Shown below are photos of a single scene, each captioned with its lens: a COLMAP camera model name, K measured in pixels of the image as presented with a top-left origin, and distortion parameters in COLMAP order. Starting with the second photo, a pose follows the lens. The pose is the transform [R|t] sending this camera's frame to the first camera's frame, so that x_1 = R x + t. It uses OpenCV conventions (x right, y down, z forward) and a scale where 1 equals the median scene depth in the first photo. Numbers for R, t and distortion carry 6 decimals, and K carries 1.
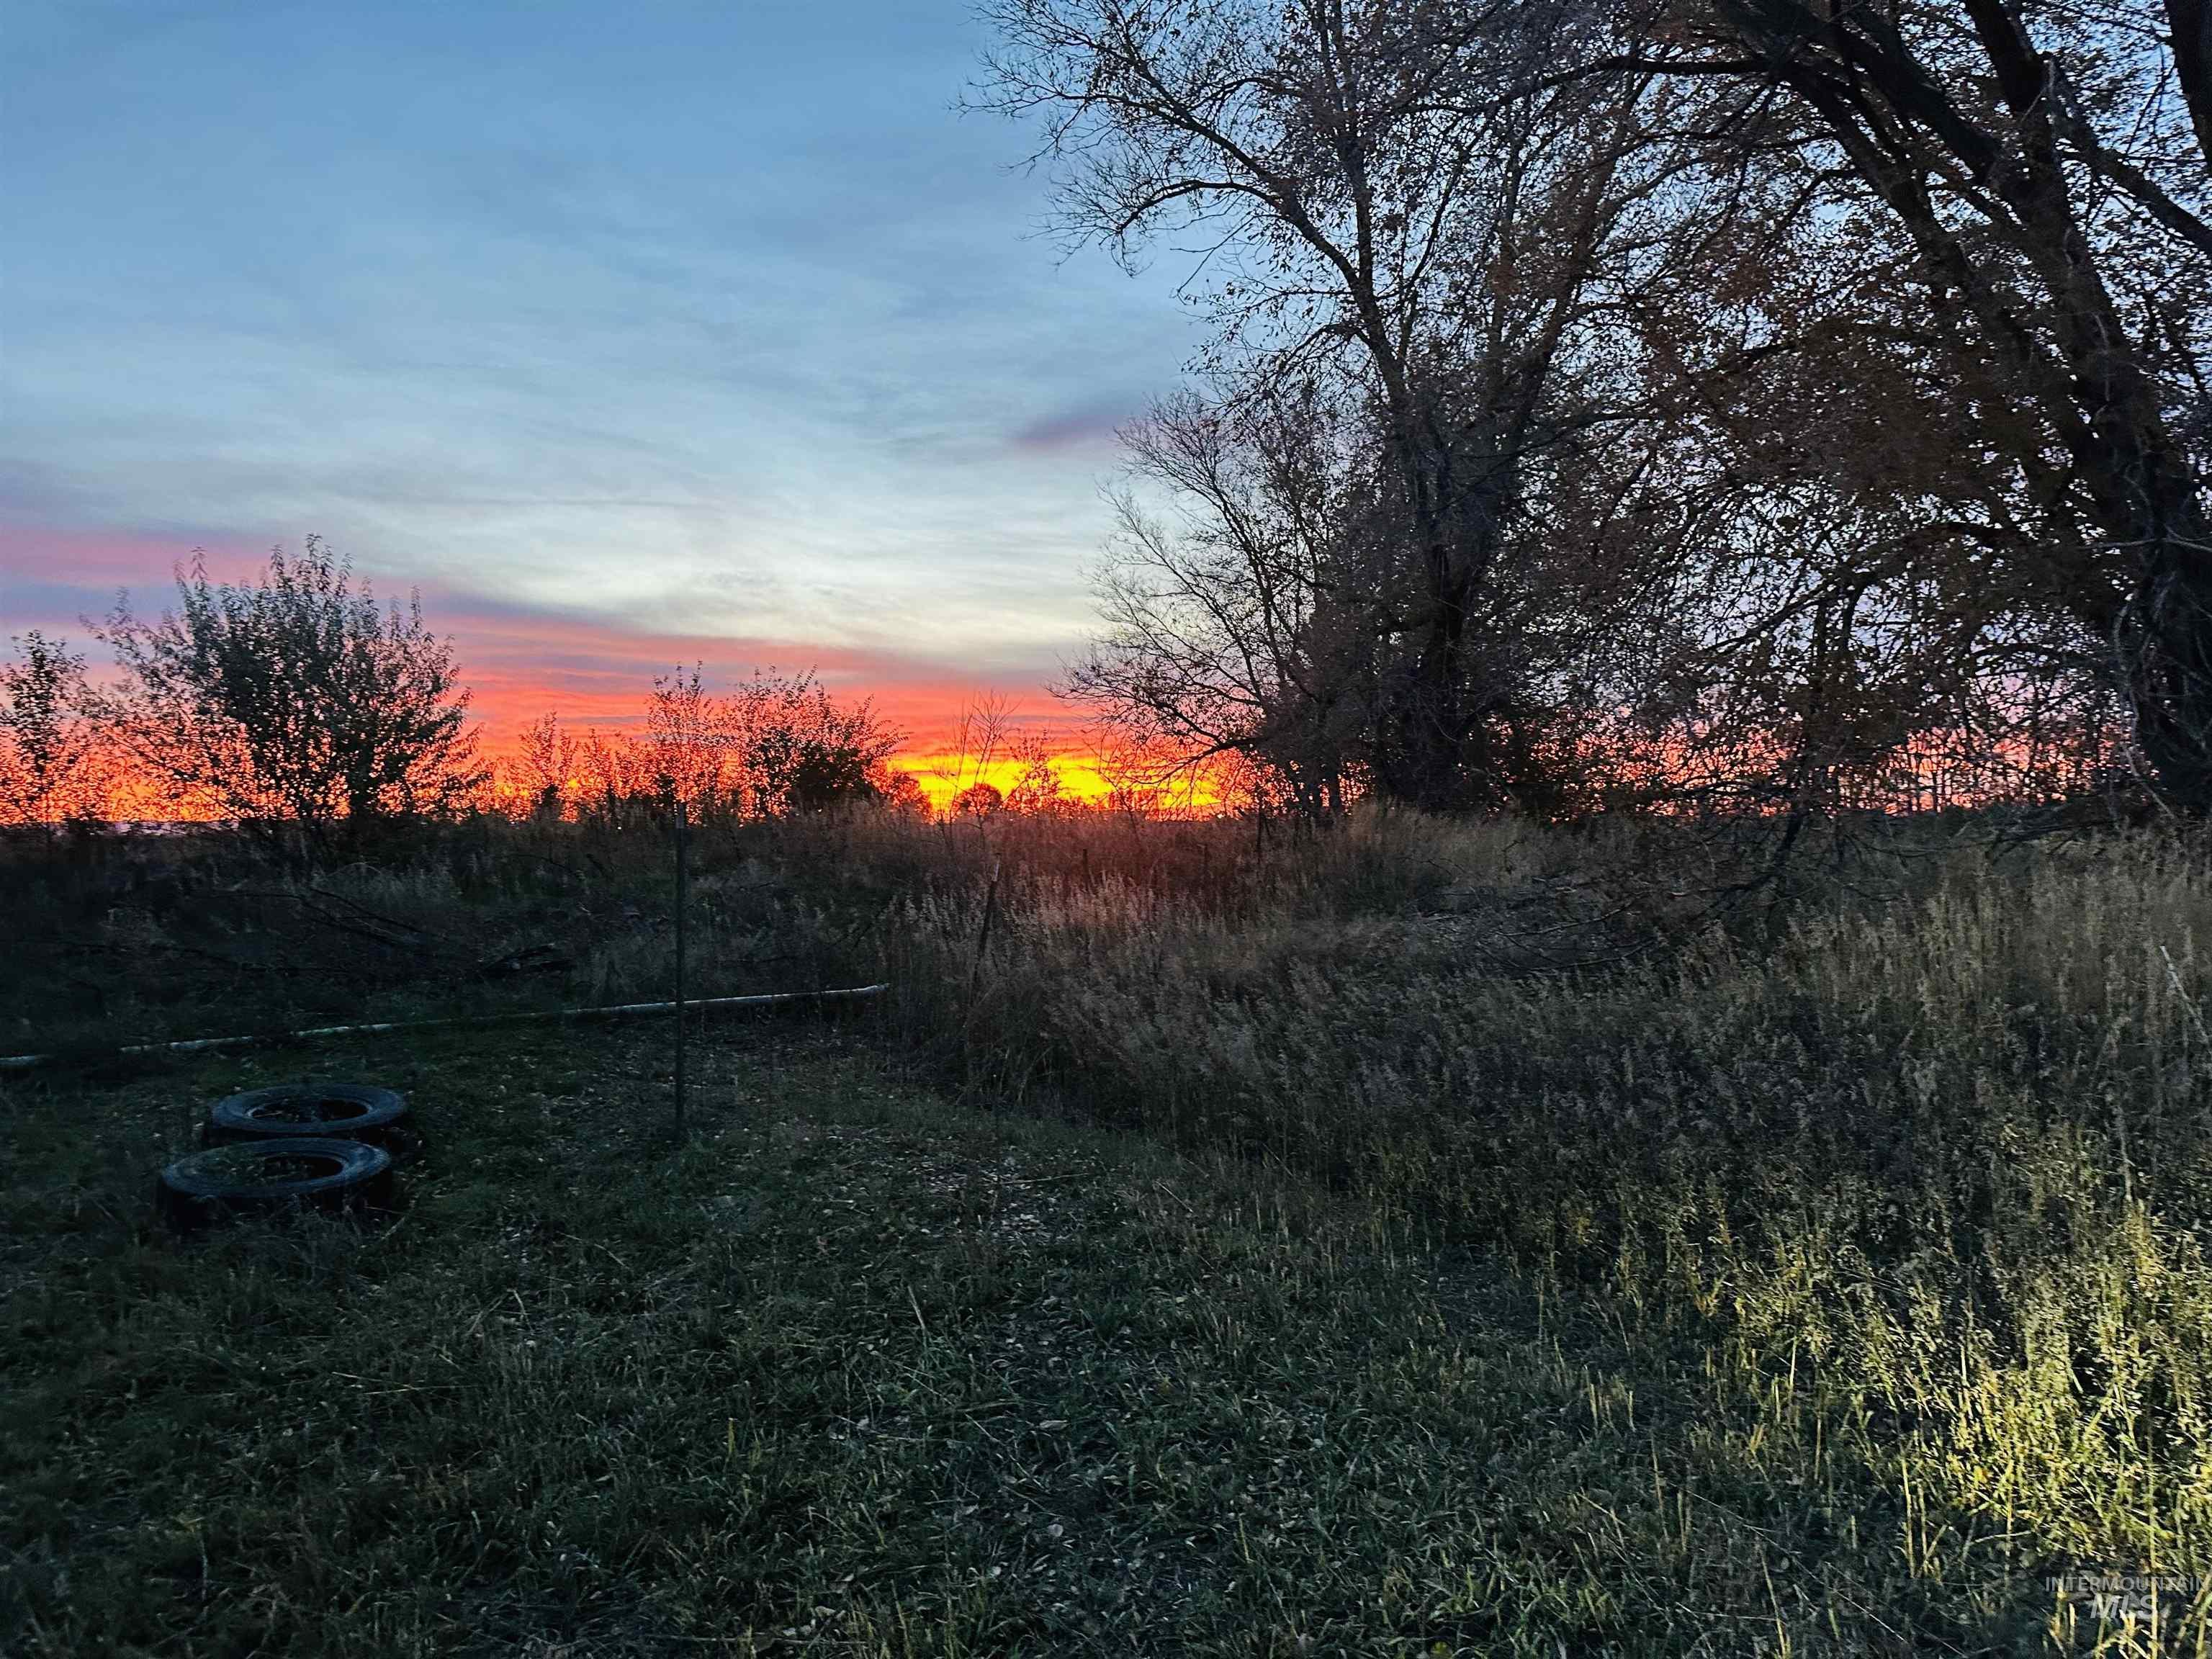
lens RADIAL K [[1540.9, 0, 1108.1], [0, 1540.9, 829.0], [0, 0, 1]] dist [0.103648, -0.148567]
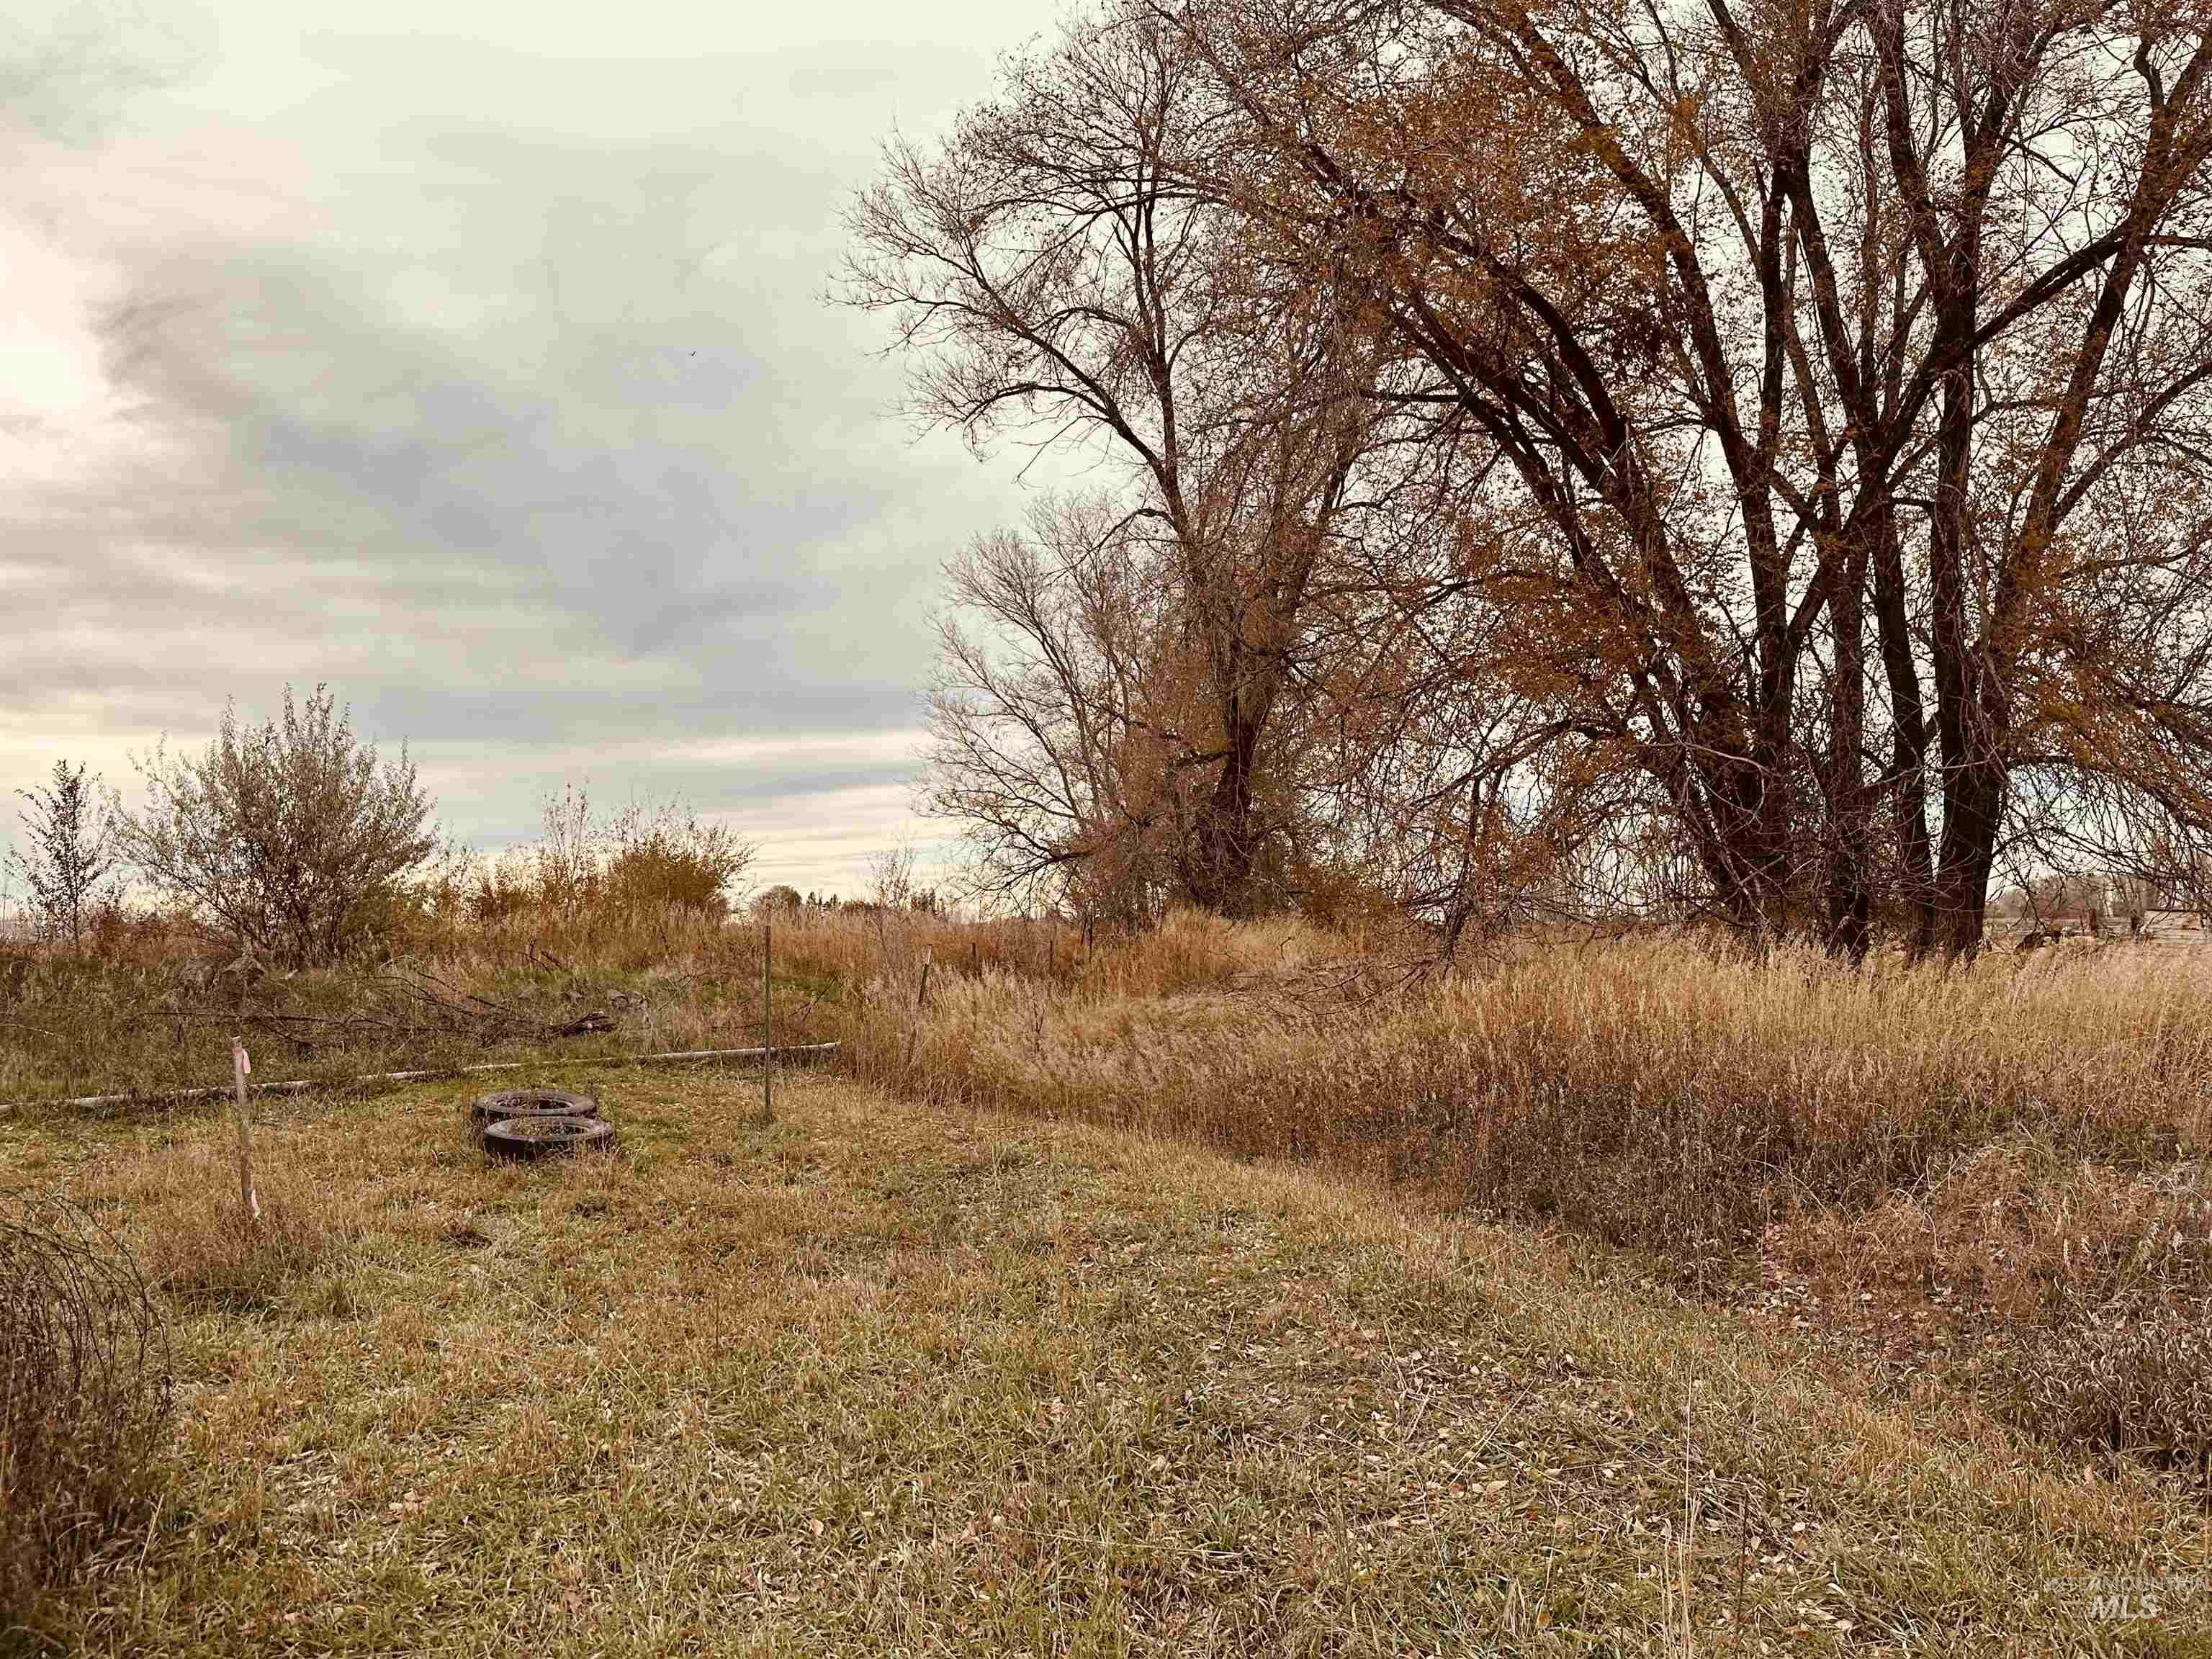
lens RADIAL K [[1540.9, 0, 1108.1], [0, 1540.9, 829.0], [0, 0, 1]] dist [0.103648, -0.148567]
pose [[0.991780, 0.009578, 0.127599, -0.031883], [-0.001039, 0.997764, -0.066824, 0.001582], [-0.127954, 0.066142, 0.989572, -0.150727]]
